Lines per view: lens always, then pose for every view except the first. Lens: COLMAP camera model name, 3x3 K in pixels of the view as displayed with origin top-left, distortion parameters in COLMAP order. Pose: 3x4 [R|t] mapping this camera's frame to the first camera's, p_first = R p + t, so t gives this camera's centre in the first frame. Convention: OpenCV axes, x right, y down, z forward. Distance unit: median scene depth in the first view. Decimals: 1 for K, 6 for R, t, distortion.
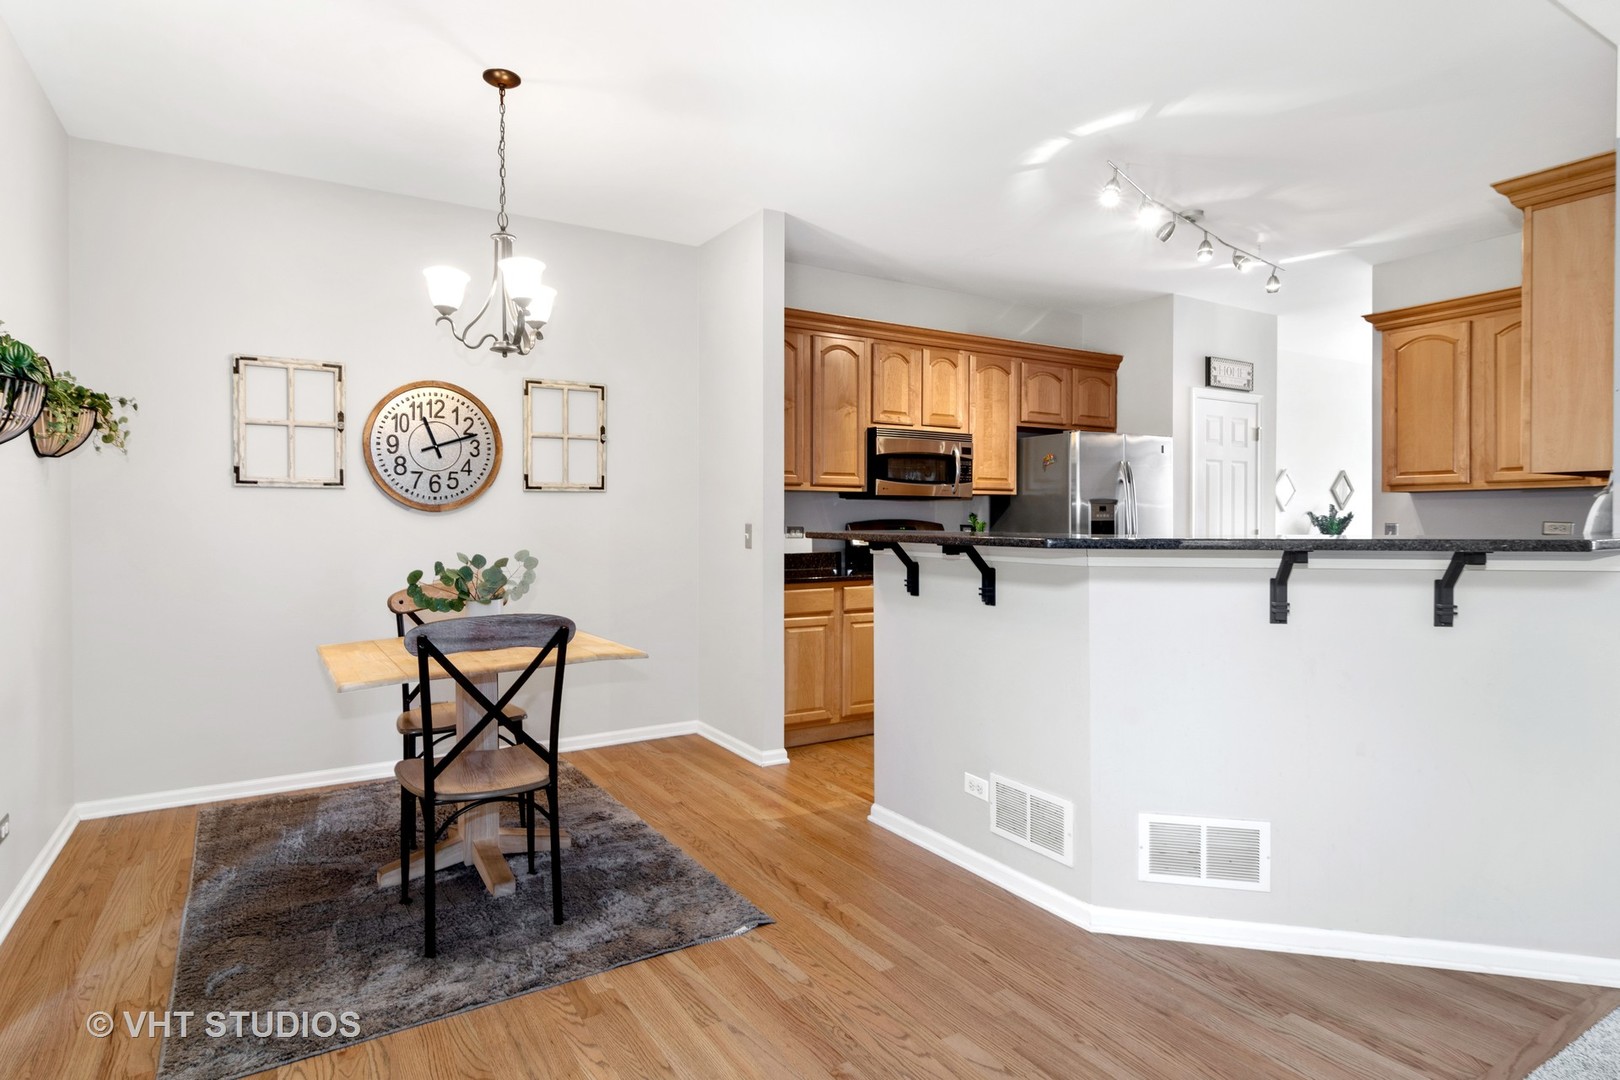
lens RADIAL K [[886.0, 0, 815.1], [0, 886.0, 522.4], [0, 0, 1]] dist [-0.000730, 0.002678]
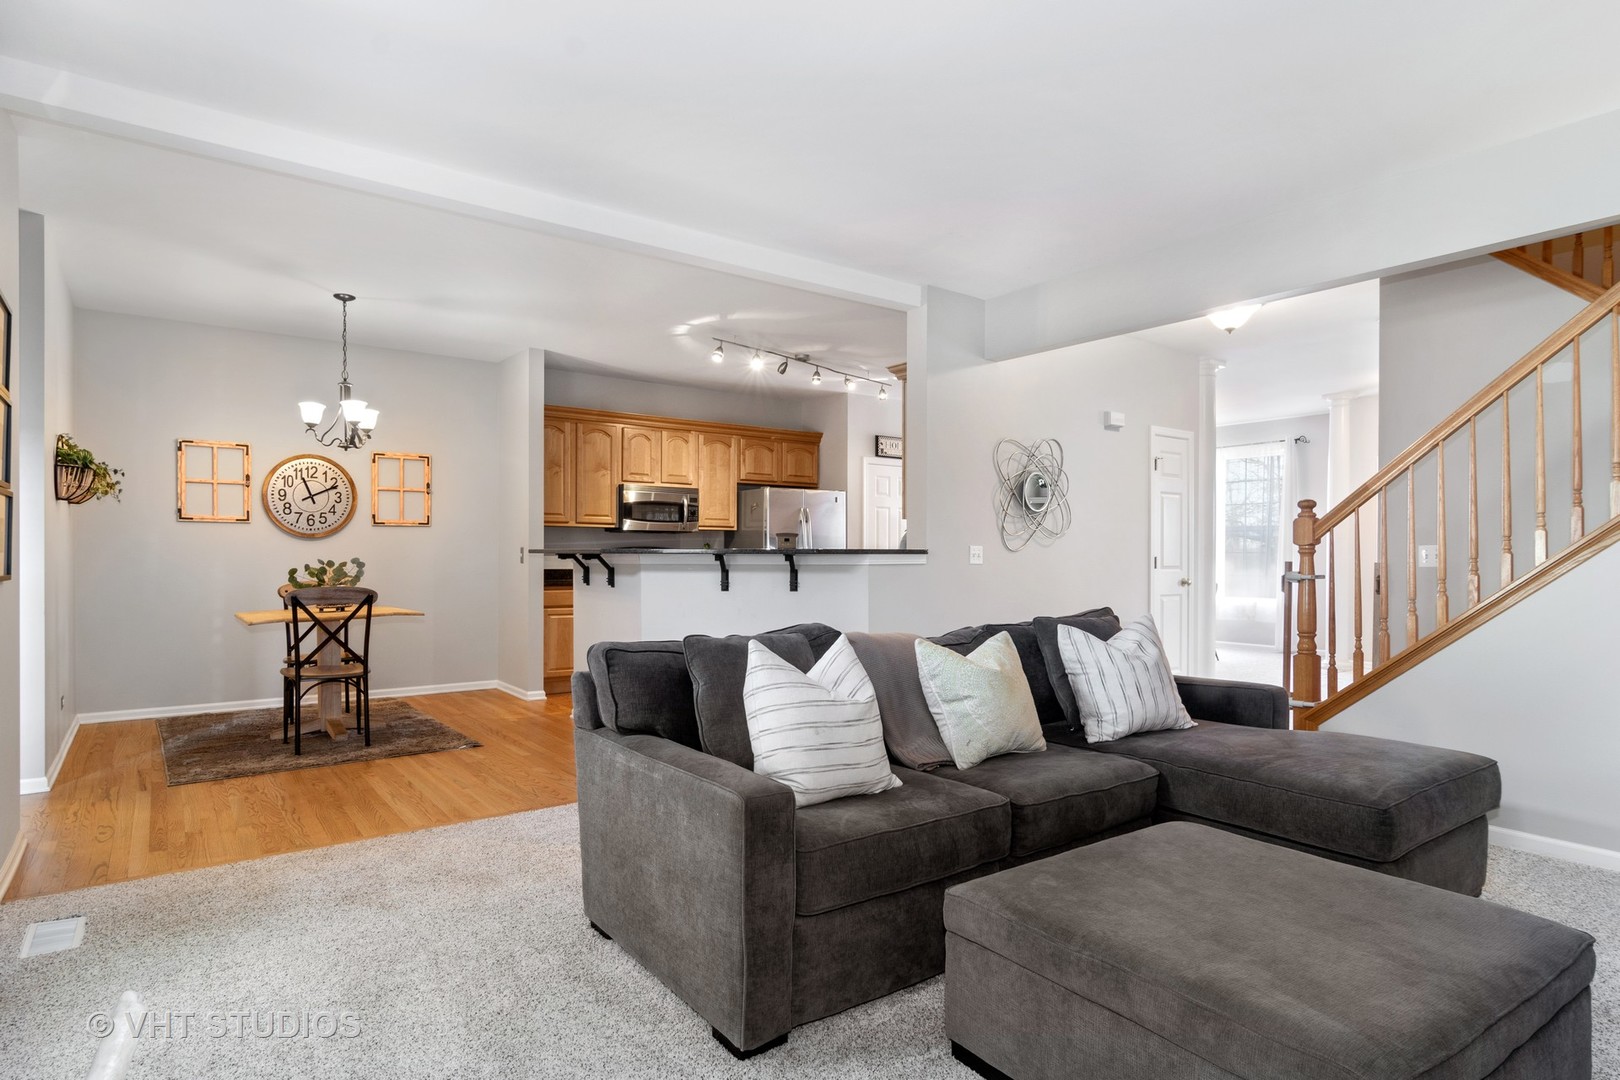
lens RADIAL K [[886.0, 0, 813.3], [0, 886.0, 558.4], [0, 0, 1]] dist [-0.000730, 0.002678]
pose [[0.996134, 0.003244, 0.087788, 0.321748], [-0.003110, 0.999994, -0.001667, 0.023796], [-0.087793, 0.001387, 0.996138, -0.643769]]
